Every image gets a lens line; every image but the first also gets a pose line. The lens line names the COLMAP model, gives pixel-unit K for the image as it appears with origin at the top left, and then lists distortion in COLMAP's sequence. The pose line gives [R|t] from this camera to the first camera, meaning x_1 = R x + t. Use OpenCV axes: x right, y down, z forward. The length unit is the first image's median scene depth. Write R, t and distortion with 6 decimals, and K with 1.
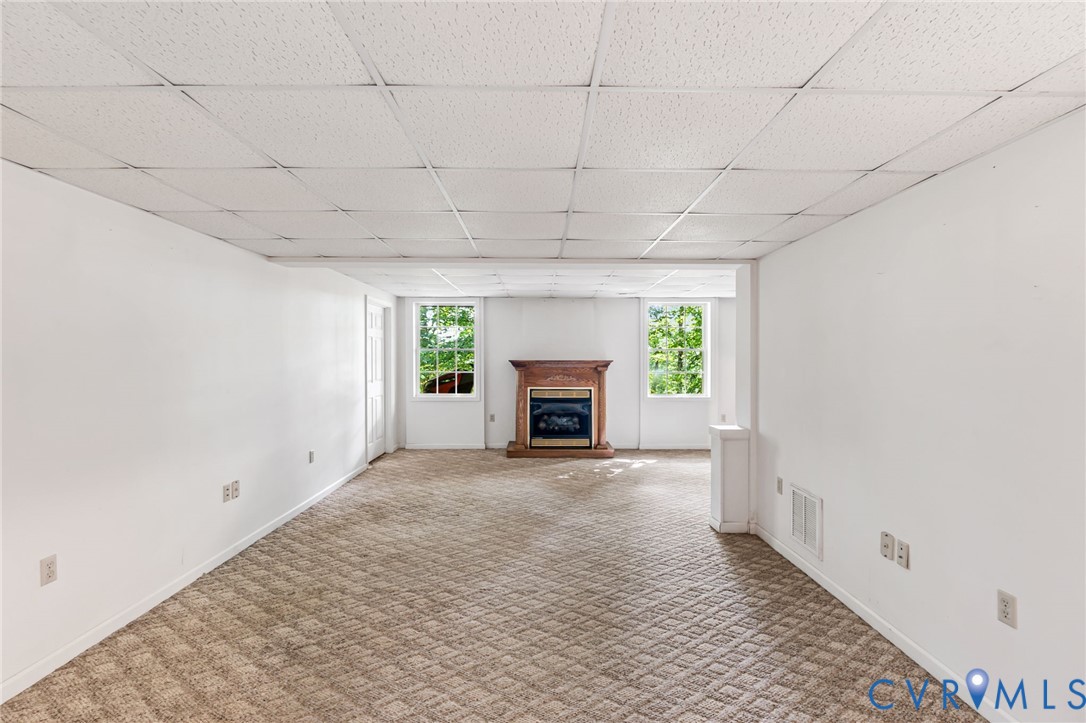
lens RADIAL K [[499.9, 0, 543.9], [0, 499.9, 359.5], [0, 0, 1]] dist [-0.005881, -0.000304]
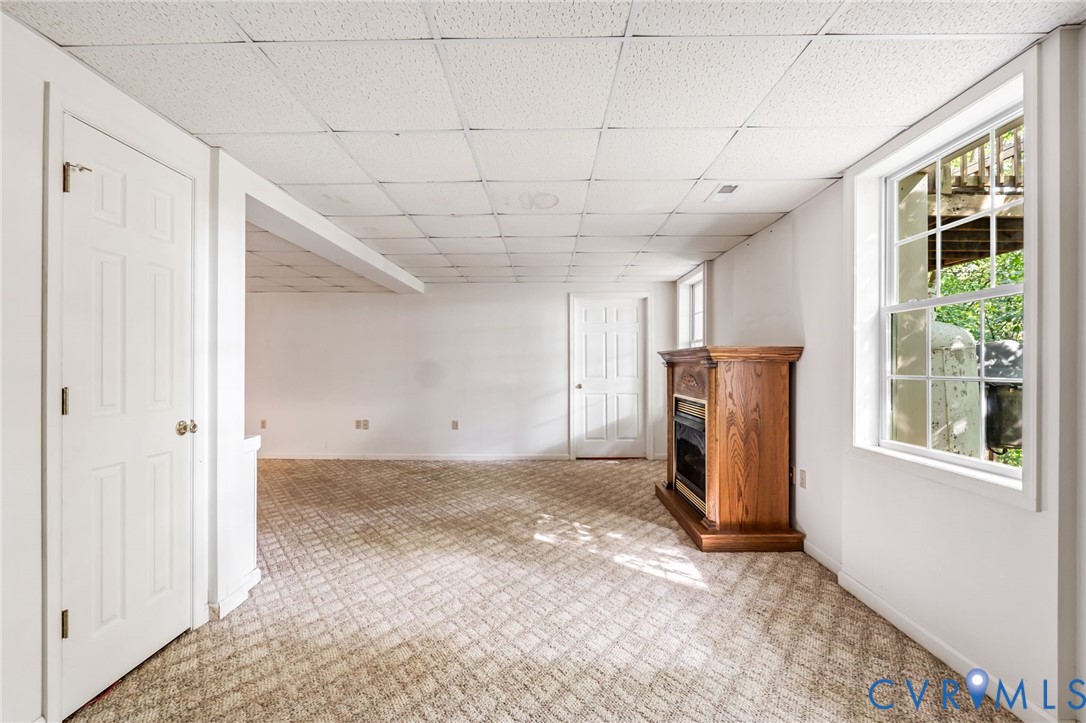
lens RADIAL K [[499.9, 0, 543.9], [0, 499.9, 359.5], [0, 0, 1]] dist [-0.005881, -0.000304]
pose [[-0.035463, -0.014912, -0.999260, 0.925666], [-0.002052, 0.999888, -0.014848, 0.031892], [0.999369, 0.001524, -0.035489, 1.297815]]
